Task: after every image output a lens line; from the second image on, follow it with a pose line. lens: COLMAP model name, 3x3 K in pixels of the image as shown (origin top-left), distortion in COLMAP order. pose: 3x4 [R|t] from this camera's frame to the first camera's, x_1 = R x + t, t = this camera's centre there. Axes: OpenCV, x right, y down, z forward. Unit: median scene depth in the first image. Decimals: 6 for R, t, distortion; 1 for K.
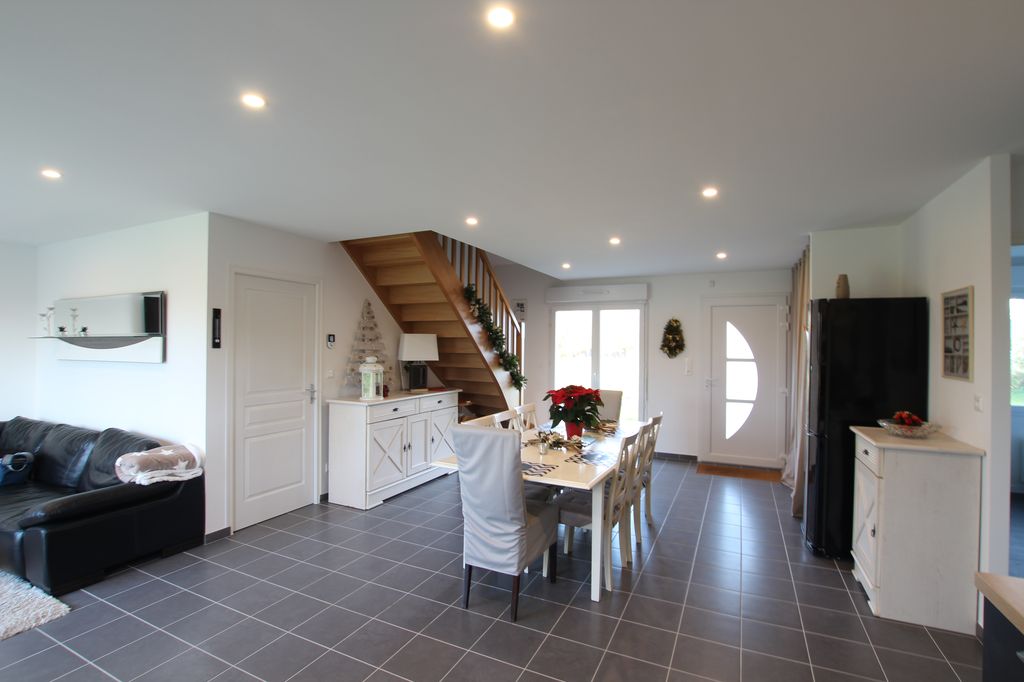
lens RADIAL K [[479.2, 0, 512.0], [0, 479.2, 341.0], [0, 0, 1]] dist [-0.002526, -0.000532]
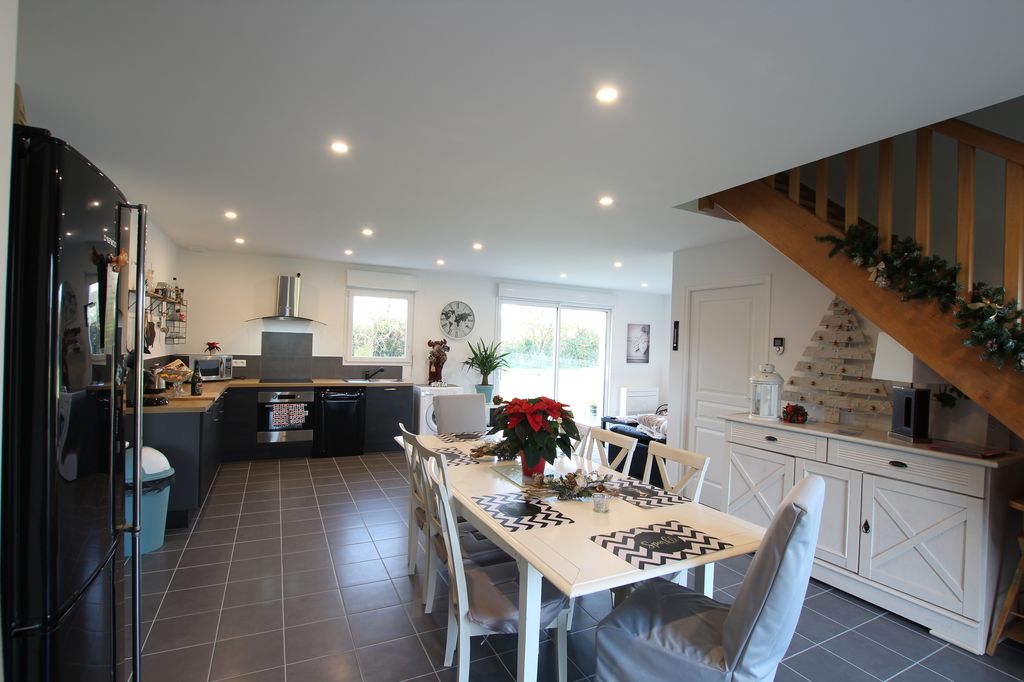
lens RADIAL K [[479.2, 0, 512.0], [0, 479.2, 341.0], [0, 0, 1]] dist [-0.002526, -0.000532]
pose [[-0.596058, -0.035402, -0.802160, 0.640255], [-0.033976, 0.999245, -0.018854, 0.026149], [0.802222, 0.016016, -0.596811, 1.247821]]
